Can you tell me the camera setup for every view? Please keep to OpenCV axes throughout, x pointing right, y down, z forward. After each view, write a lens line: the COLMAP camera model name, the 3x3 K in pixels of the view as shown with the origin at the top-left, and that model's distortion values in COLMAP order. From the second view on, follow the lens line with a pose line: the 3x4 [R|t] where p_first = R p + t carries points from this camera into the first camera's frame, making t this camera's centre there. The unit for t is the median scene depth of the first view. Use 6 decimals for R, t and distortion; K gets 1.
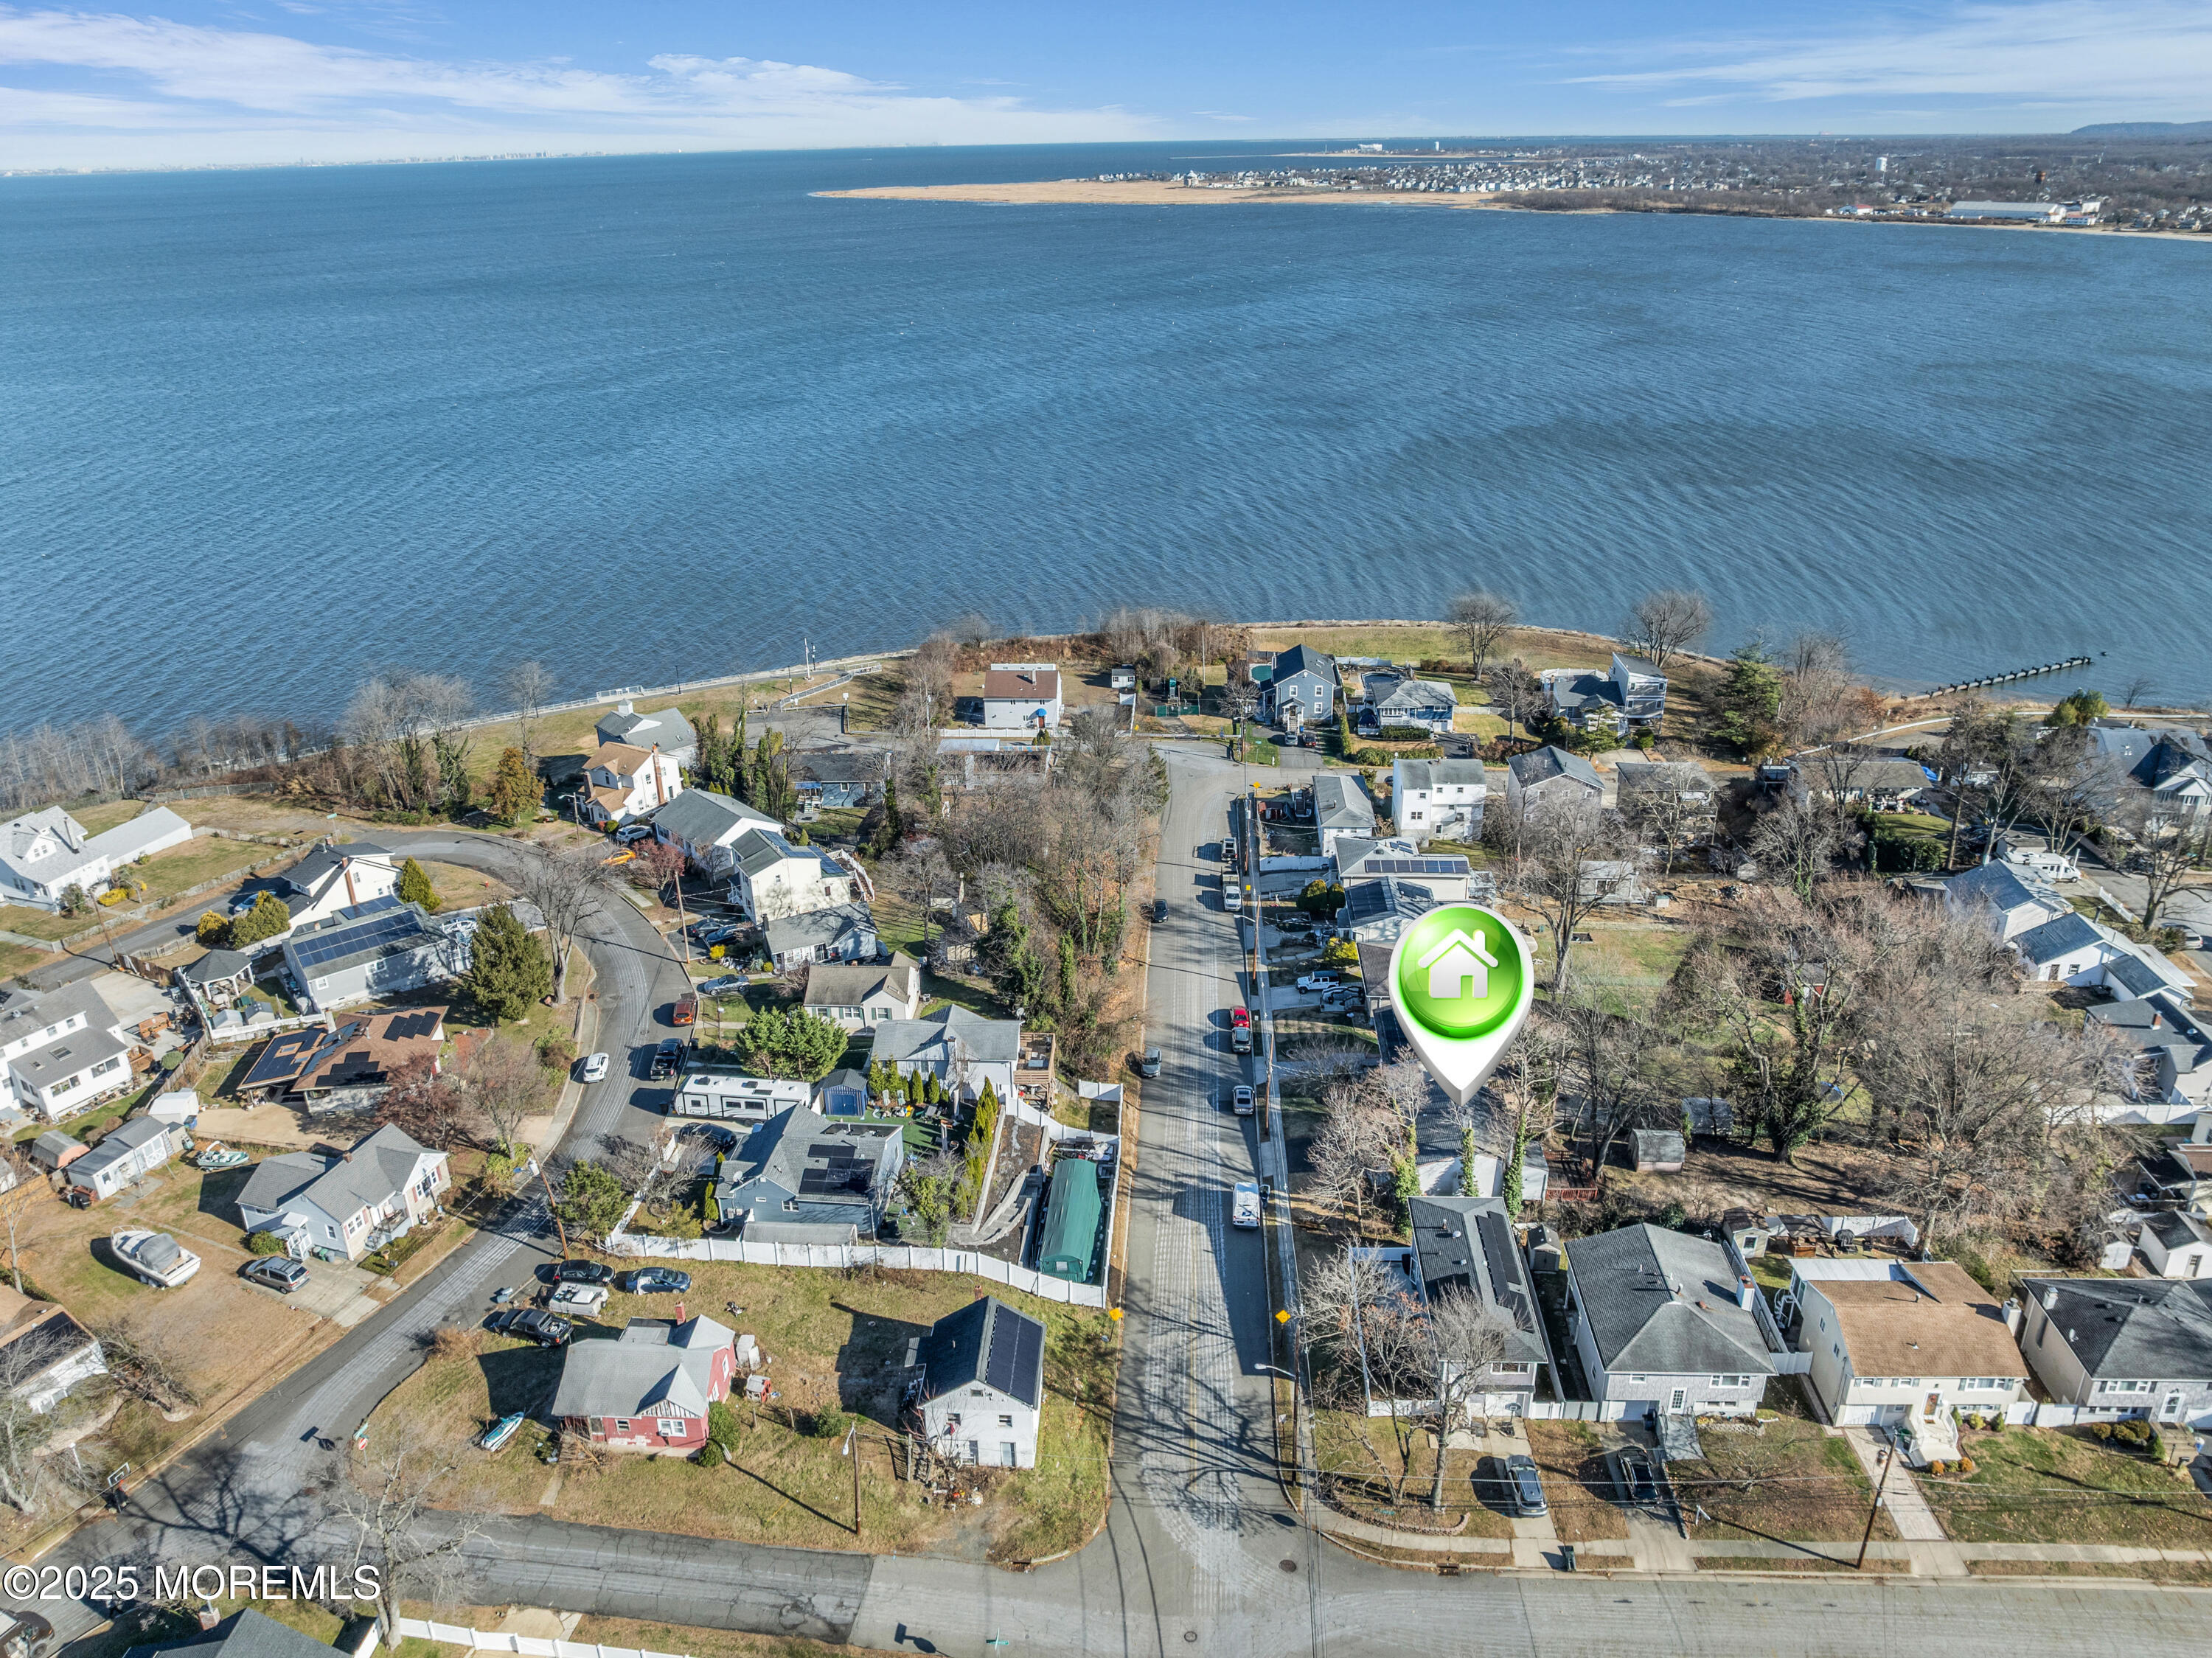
lens RADIAL K [[1503.7, 0, 1106.0], [0, 1503.7, 829.0], [0, 0, 1]] dist [-0.035041, -0.000127]
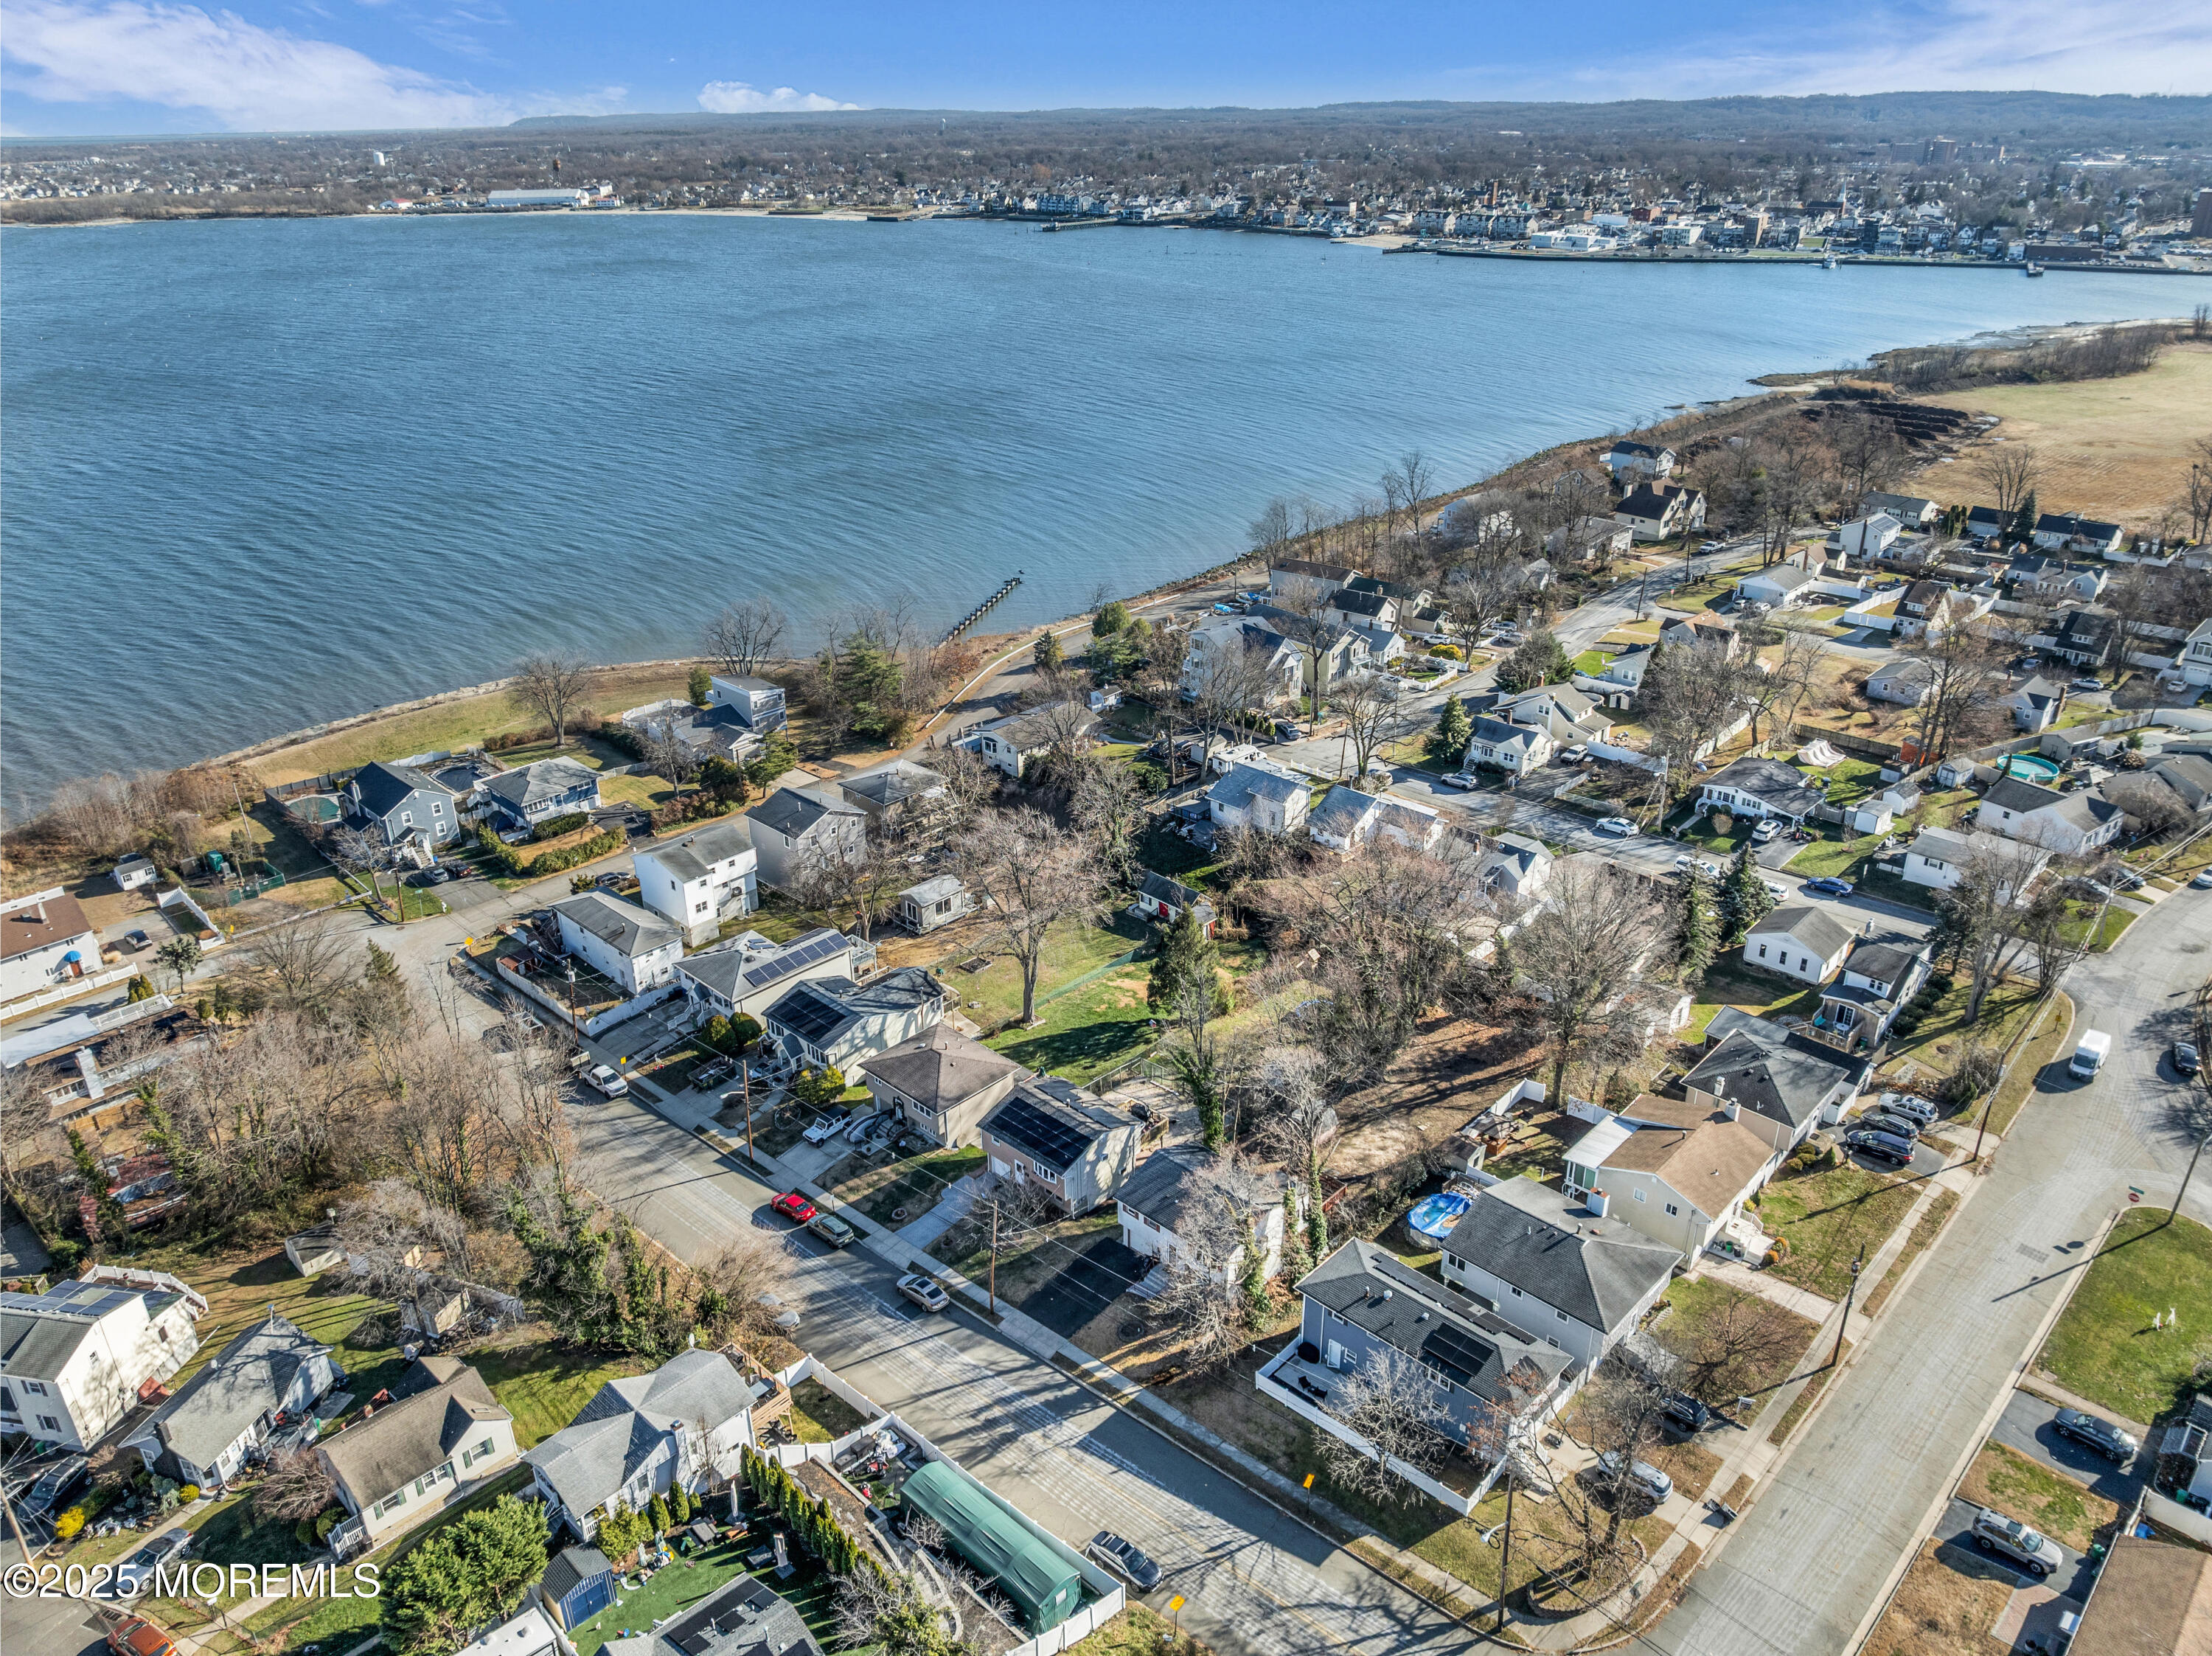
lens RADIAL K [[1503.8, 0, 1106.0], [0, 1503.8, 828.0], [0, 0, 1]] dist [-0.035041, -0.000127]
pose [[0.664634, -0.309864, 0.679887, -0.208078], [0.308685, 0.942538, 0.127809, -0.087515], [-0.680423, 0.124925, 0.722093, 0.190468]]
